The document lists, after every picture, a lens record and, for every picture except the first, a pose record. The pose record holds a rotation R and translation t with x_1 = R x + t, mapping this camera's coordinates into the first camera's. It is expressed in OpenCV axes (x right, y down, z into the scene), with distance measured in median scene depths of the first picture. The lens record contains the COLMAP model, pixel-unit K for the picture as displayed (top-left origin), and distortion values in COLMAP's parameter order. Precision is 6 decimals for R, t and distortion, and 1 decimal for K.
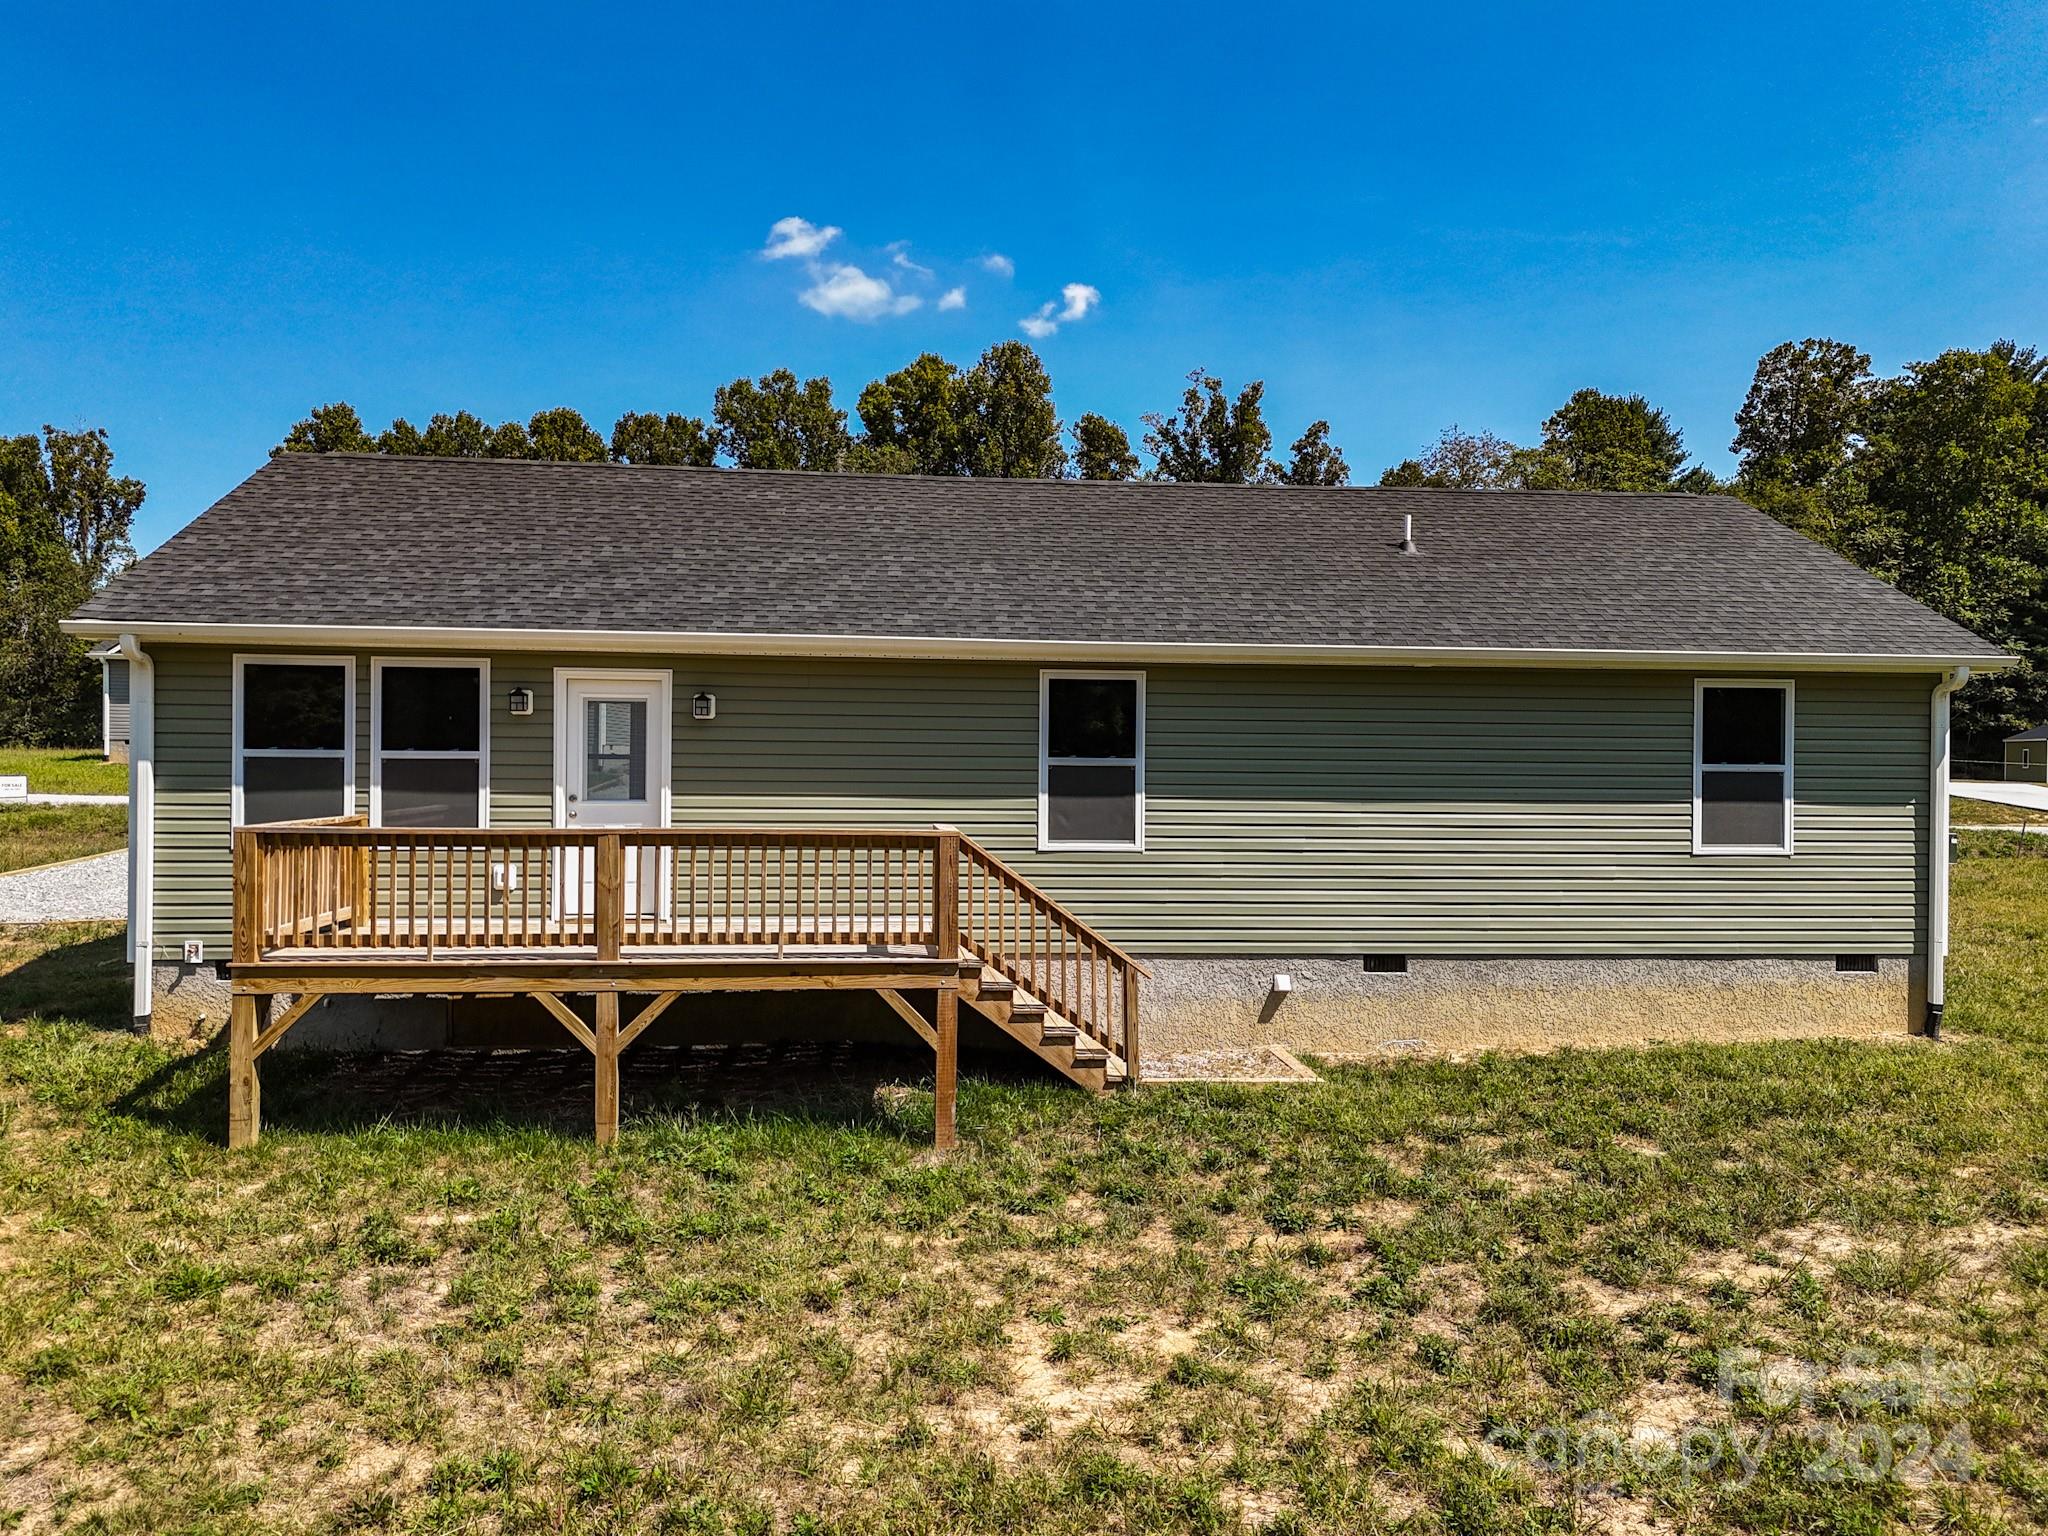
lens RADIAL K [[1496.6, 0, 1019.5], [0, 1496.6, 767.5], [0, 0, 1]] dist [0.086124, -0.084718]
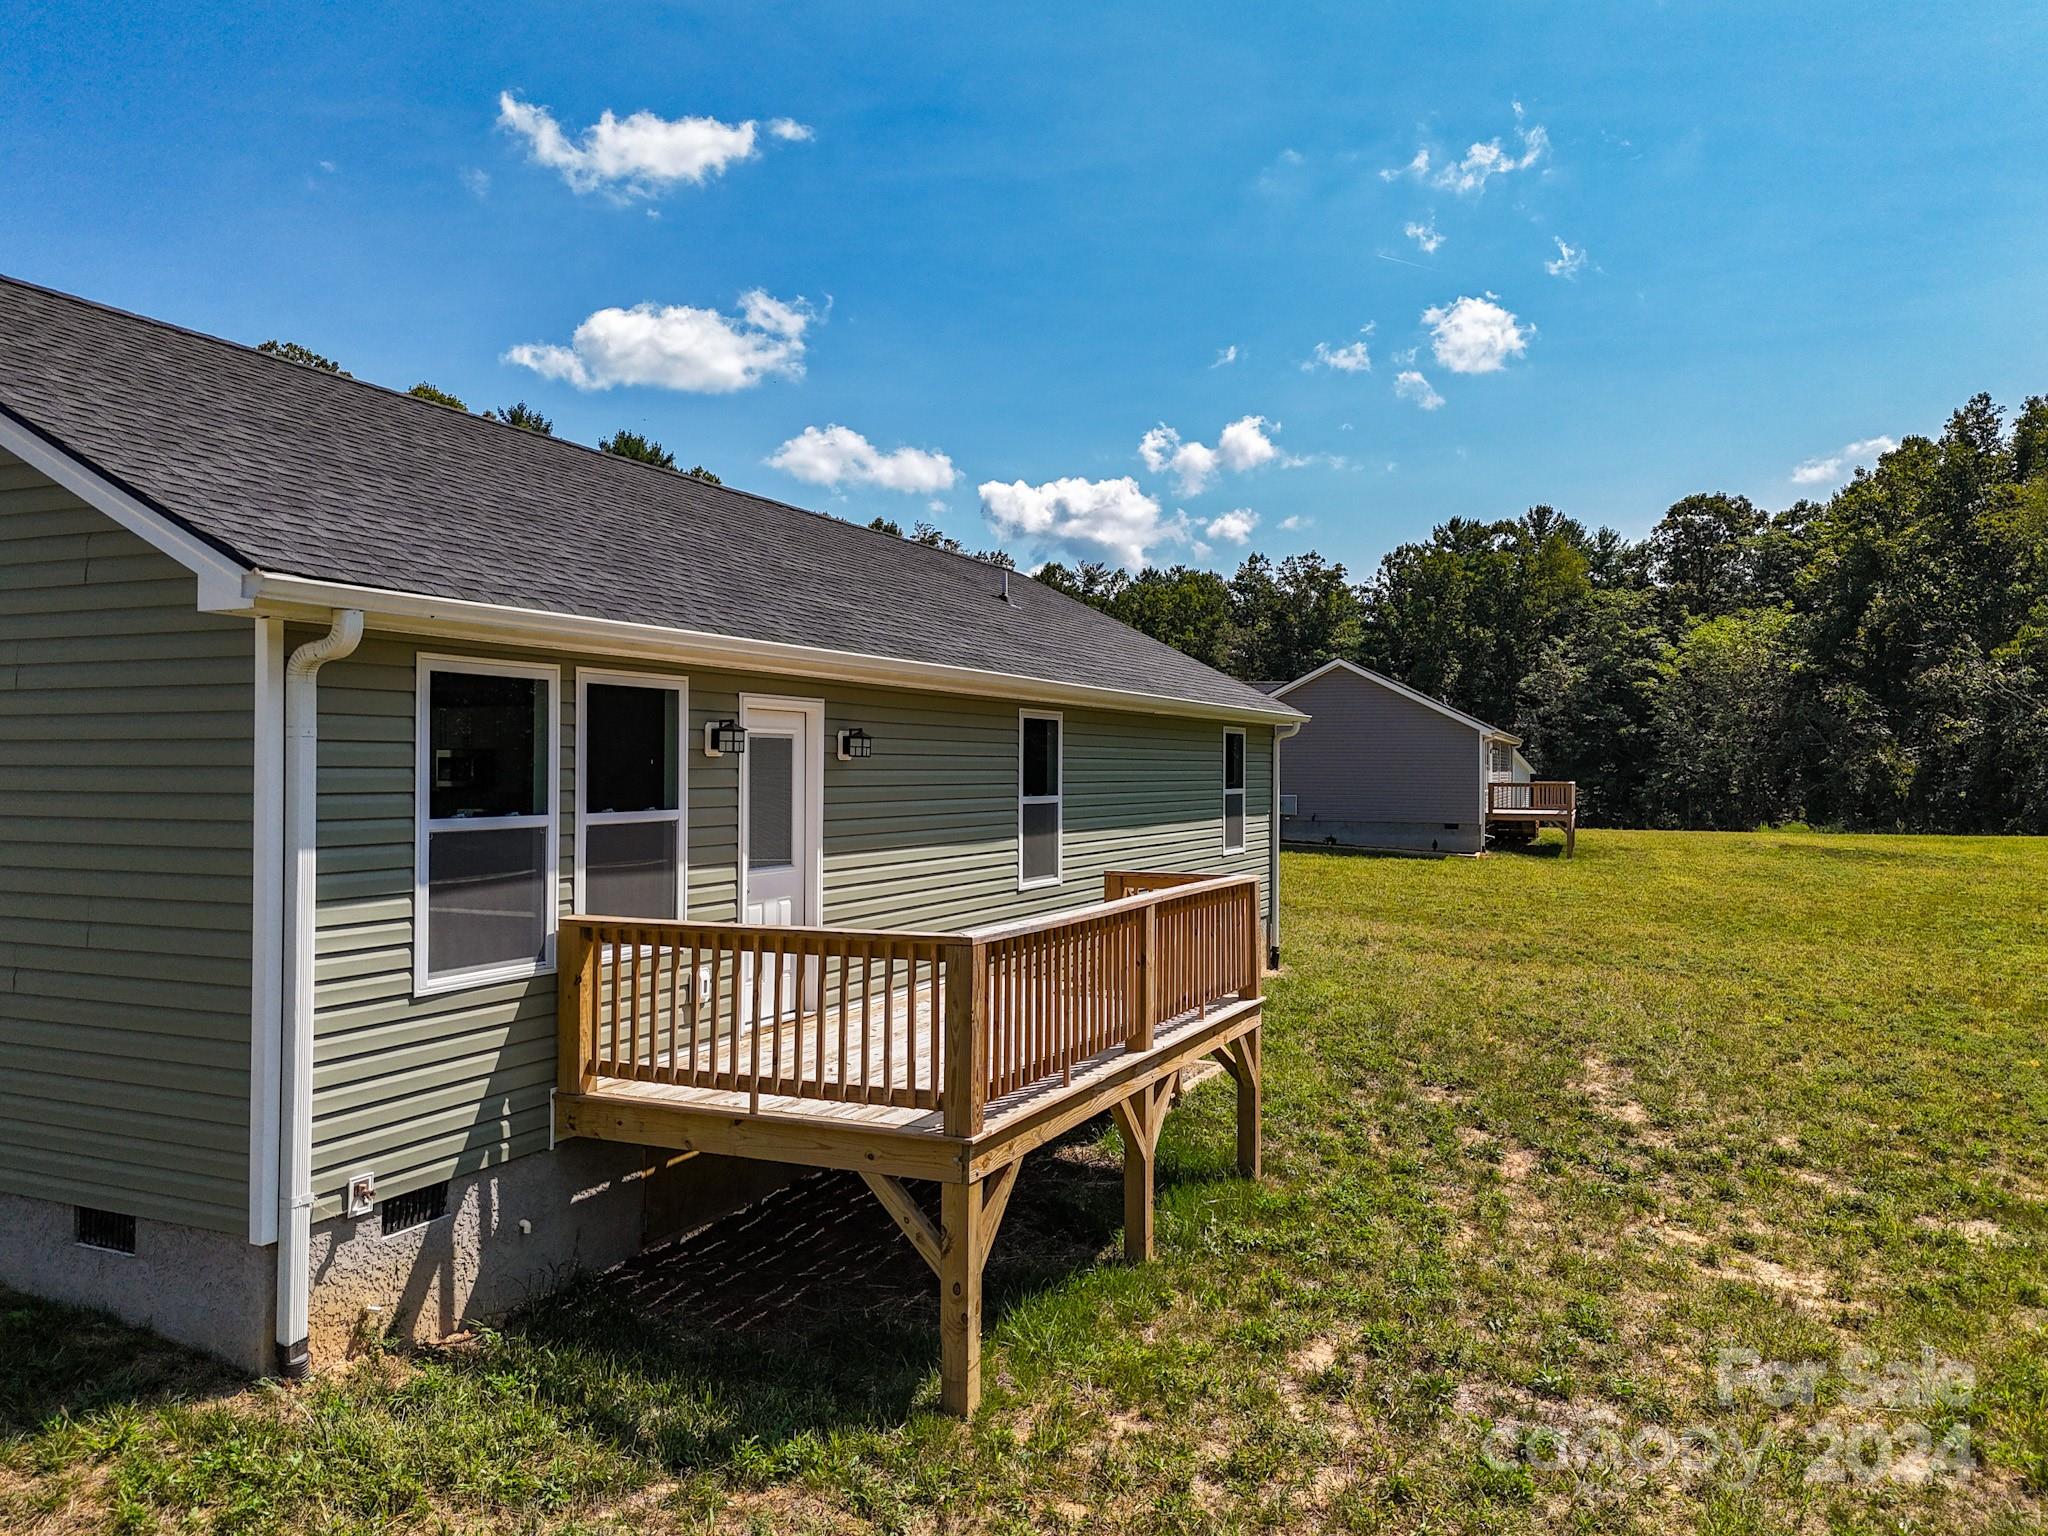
lens RADIAL K [[1521.3, 0, 1024.0], [0, 1521.3, 768.0], [0, 0, 1]] dist [0.092179, -0.081930]
pose [[0.506126, -0.007244, 0.862429, -0.875801], [0.003400, 0.999974, 0.006404, -0.033539], [-0.862453, -0.000309, 0.506138, 0.502342]]
